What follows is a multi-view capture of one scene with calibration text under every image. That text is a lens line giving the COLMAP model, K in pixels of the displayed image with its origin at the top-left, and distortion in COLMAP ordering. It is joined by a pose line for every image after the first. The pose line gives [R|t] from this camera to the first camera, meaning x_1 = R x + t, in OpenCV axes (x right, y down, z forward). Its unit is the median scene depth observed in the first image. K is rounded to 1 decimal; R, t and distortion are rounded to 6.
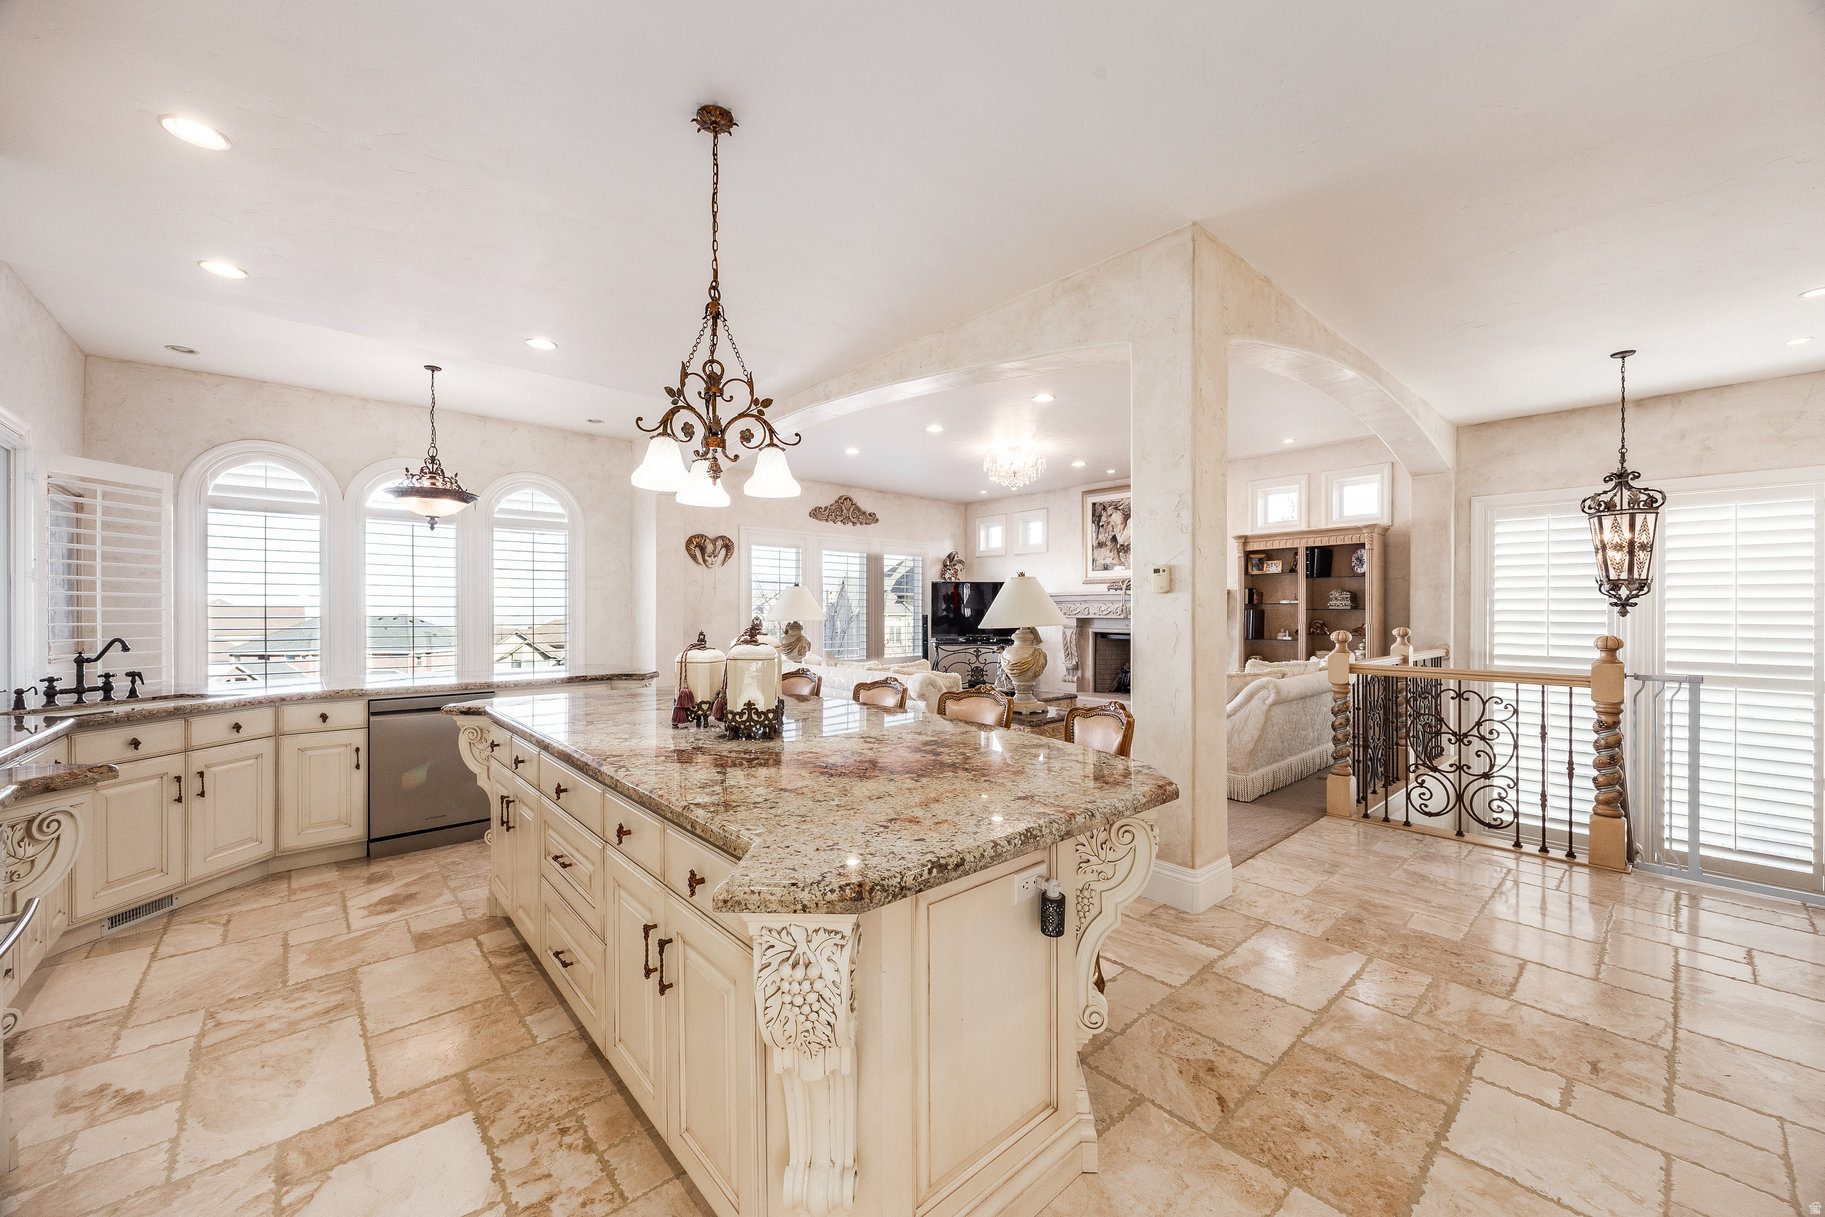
lens RADIAL K [[706.6, 0, 912.8], [0, 706.6, 607.8], [0, 0, 1]] dist [0.001177, -0.000003]
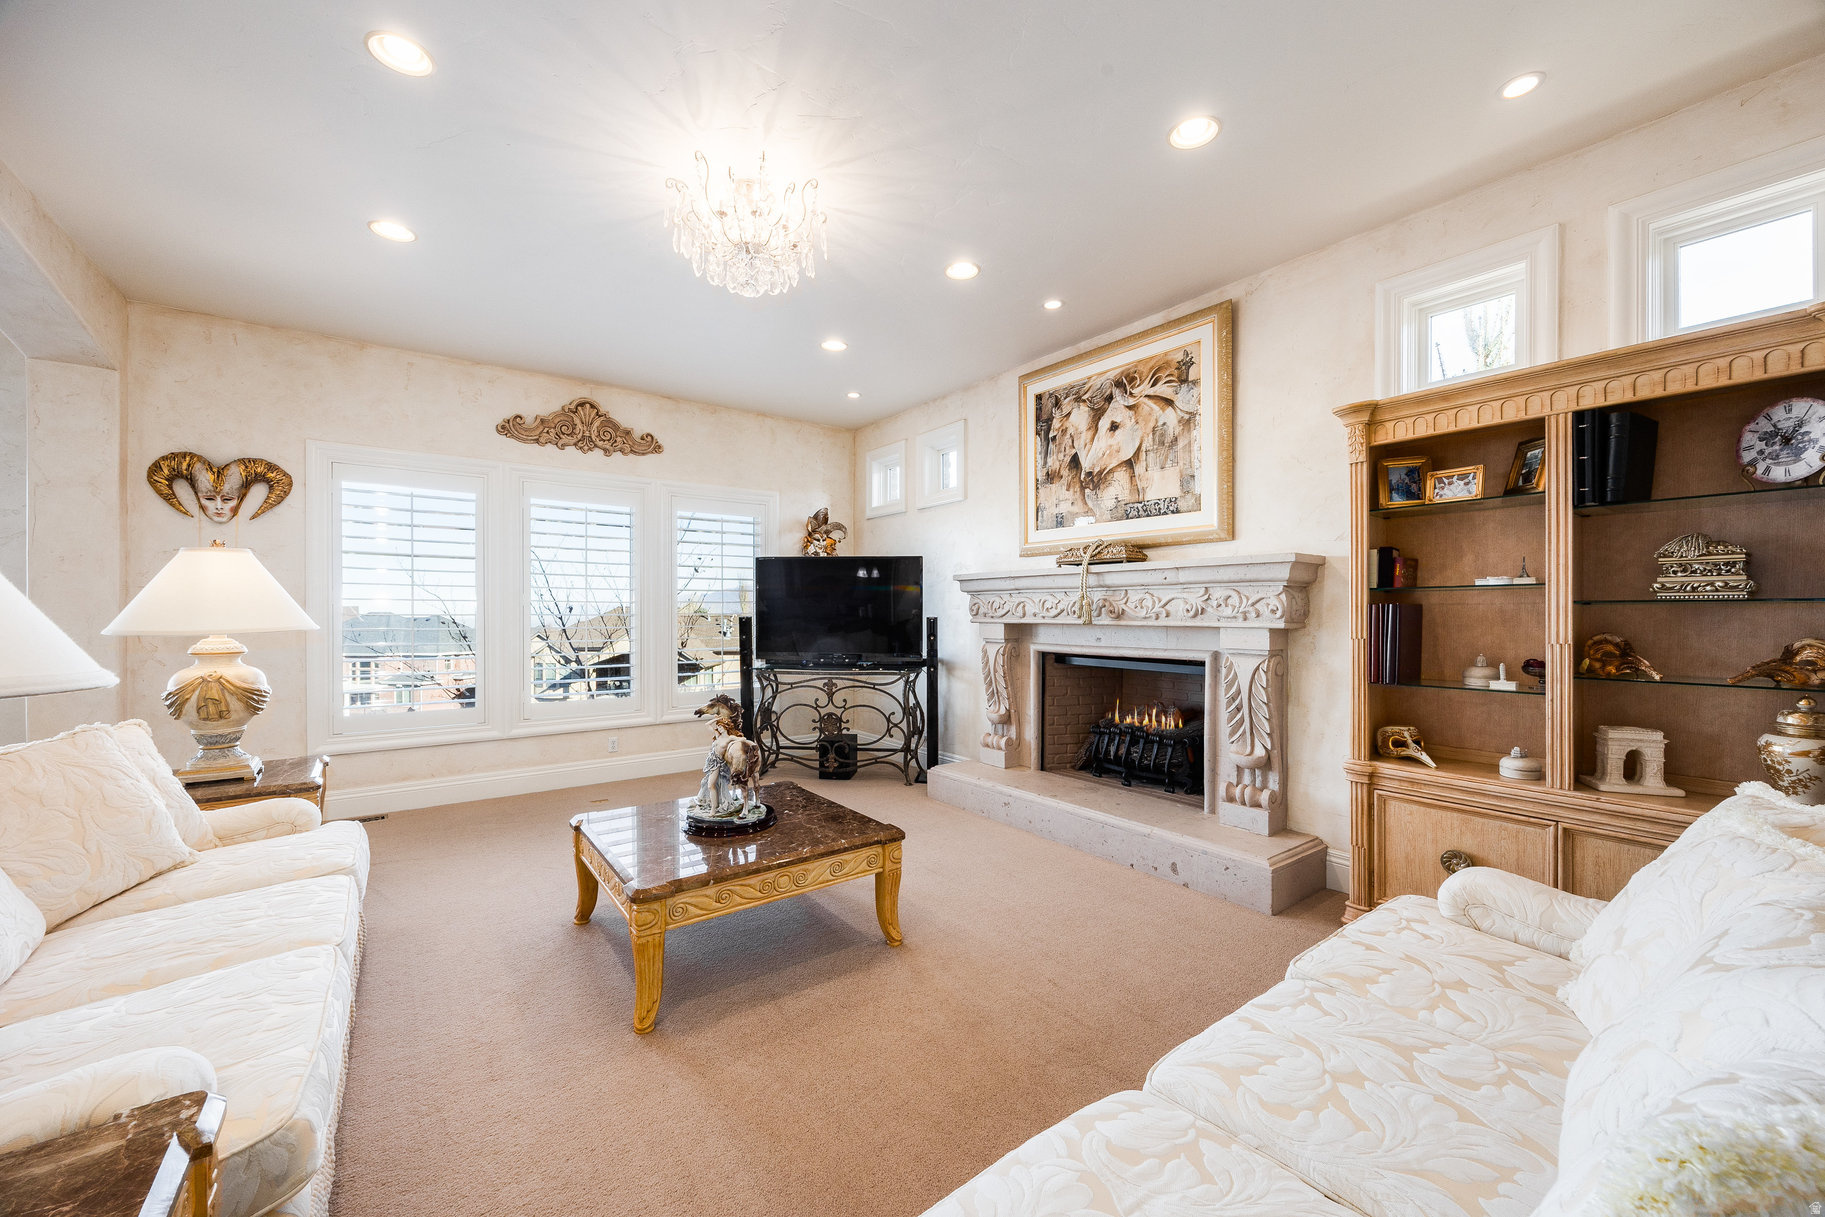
lens RADIAL K [[706.6, 0, 916.0], [0, 706.6, 615.5], [0, 0, 1]] dist [0.001177, -0.000003]
pose [[0.996131, -0.000723, -0.087873, 0.215290], [0.001689, 0.999939, 0.010928, 0.003176], [0.087859, -0.011034, 0.996072, 0.494290]]
